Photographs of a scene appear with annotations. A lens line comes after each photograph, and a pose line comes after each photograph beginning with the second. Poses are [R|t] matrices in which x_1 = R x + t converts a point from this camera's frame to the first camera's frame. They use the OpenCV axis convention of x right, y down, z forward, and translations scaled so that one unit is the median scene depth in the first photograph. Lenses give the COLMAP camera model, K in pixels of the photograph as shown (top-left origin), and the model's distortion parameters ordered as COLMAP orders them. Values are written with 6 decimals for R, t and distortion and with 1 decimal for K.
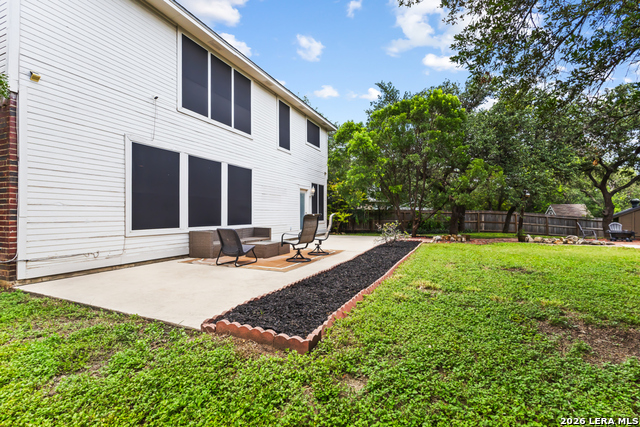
lens RADIAL K [[299.8, 0, 322.2], [0, 299.8, 213.8], [0, 0, 1]] dist [-0.004566, 0.001186]
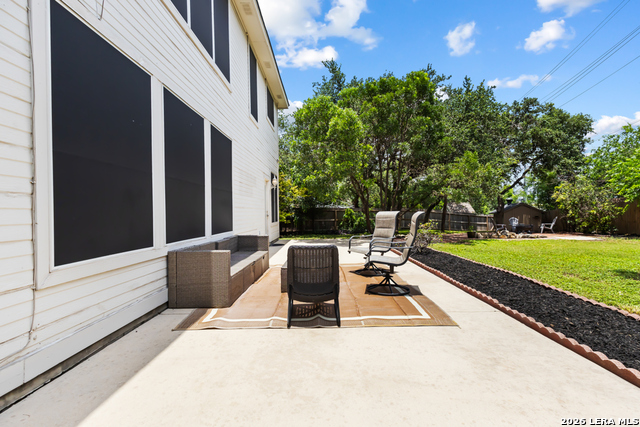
lens RADIAL K [[299.8, 0, 322.8], [0, 299.8, 214.6], [0, 0, 1]] dist [-0.004566, 0.001186]
pose [[0.914566, -0.012247, 0.404252, -0.326146], [0.010186, 0.999922, 0.007247, -0.001008], [-0.404309, -0.002510, 0.914619, 0.379846]]
